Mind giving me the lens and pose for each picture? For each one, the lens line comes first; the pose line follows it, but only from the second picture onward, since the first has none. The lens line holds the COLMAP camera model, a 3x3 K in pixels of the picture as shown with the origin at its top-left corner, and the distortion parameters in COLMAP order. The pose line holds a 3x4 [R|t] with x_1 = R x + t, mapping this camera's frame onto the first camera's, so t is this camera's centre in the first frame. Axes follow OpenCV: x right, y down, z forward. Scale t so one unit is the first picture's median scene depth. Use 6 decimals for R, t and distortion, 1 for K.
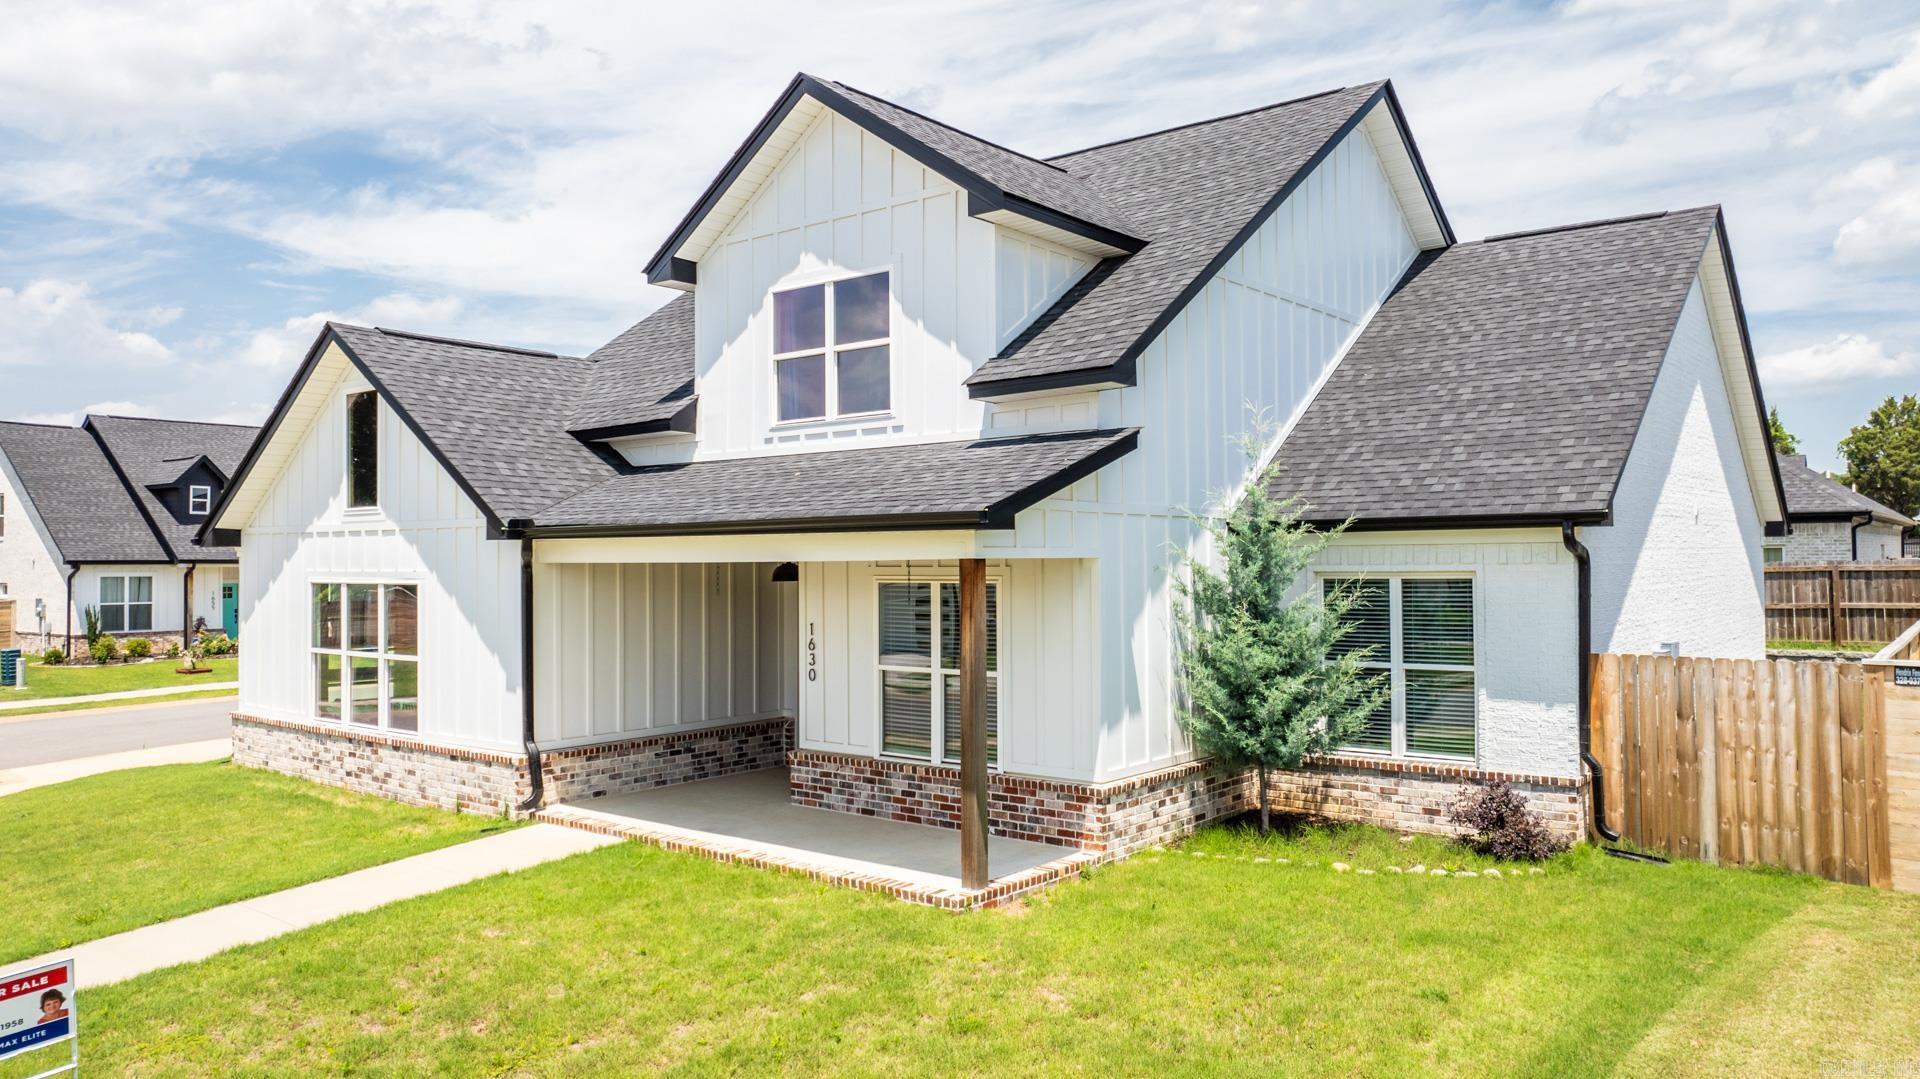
lens RADIAL K [[1355.8, 0, 947.6], [0, 1355.8, 541.0], [0, 0, 1]] dist [-0.016776, 0.002275]
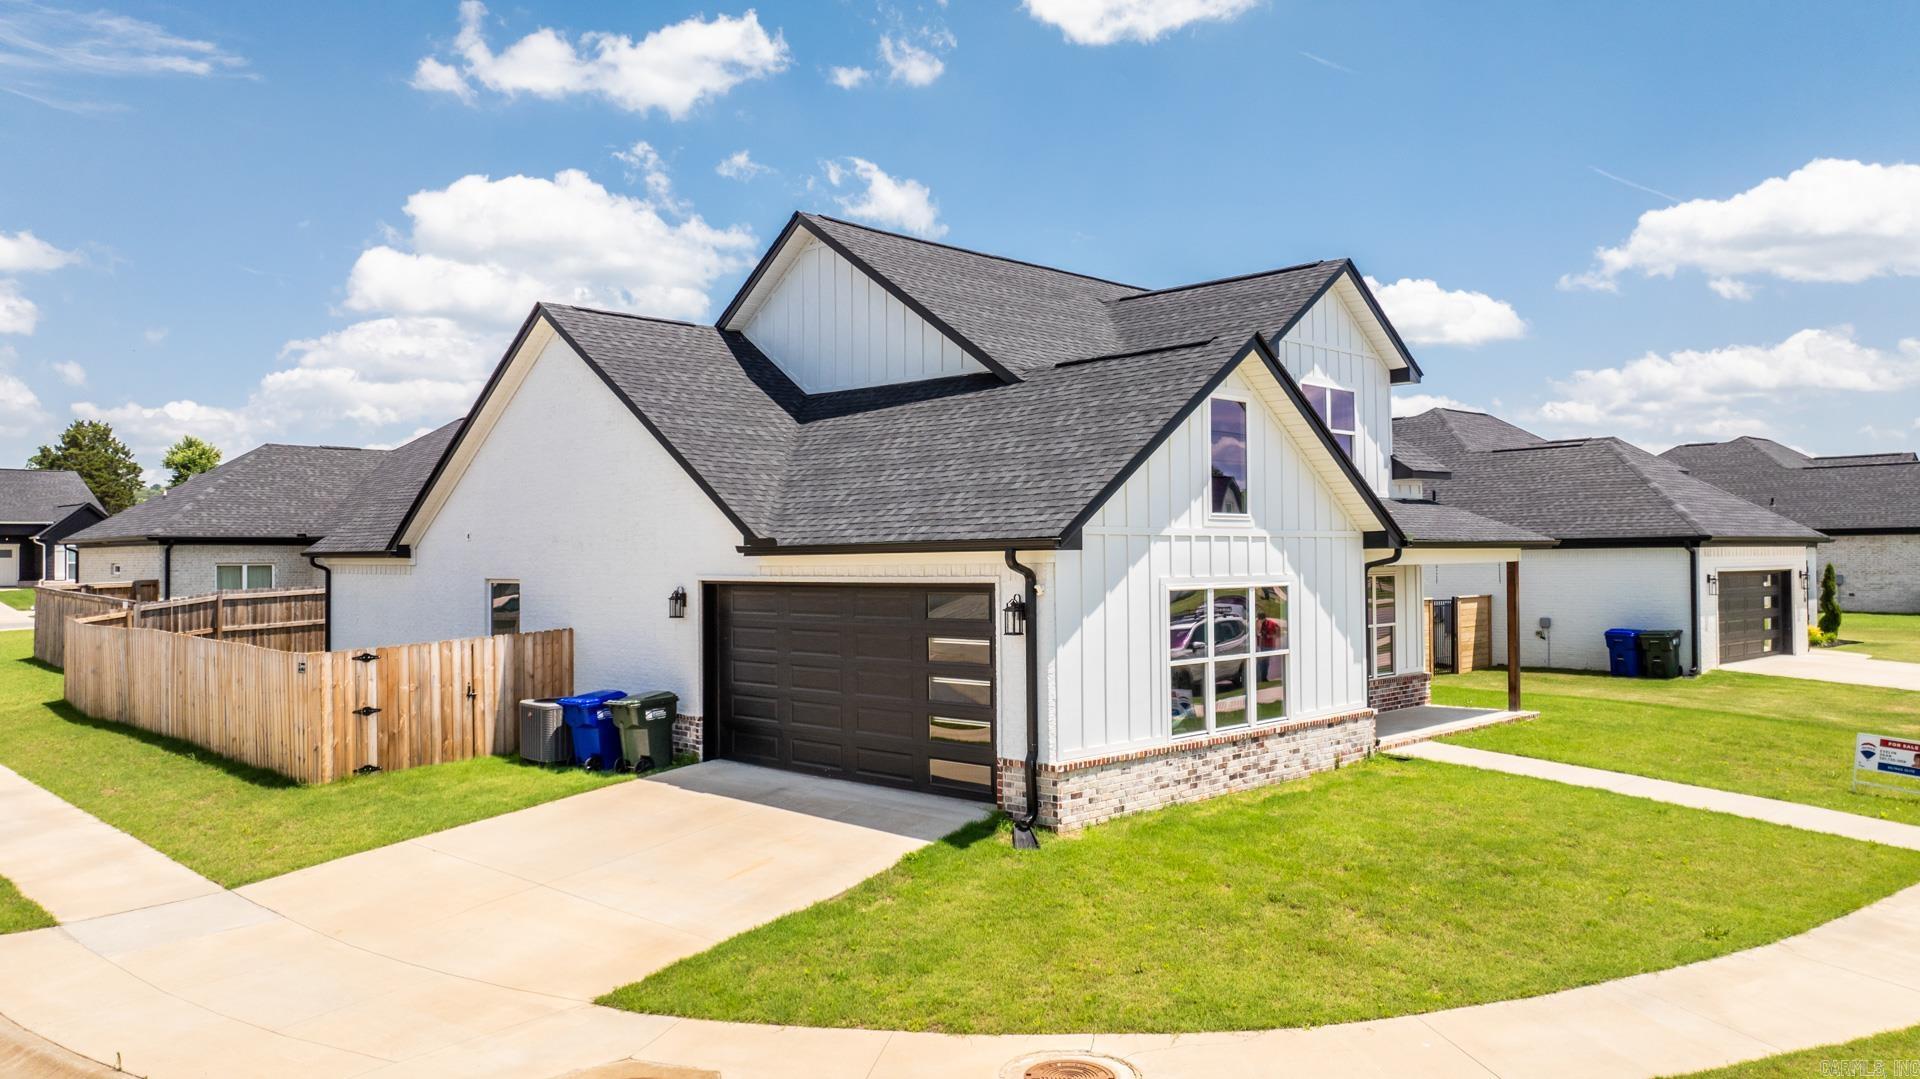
lens RADIAL K [[1320.6, 0, 960.0], [0, 1320.6, 539.5], [0, 0, 1]] dist [0.036772, 0.001430]
pose [[0.091660, 0.020161, 0.995586, -1.679287], [-0.004654, 0.999793, -0.019818, 0.018136], [-0.995780, -0.002817, 0.091734, 1.289044]]
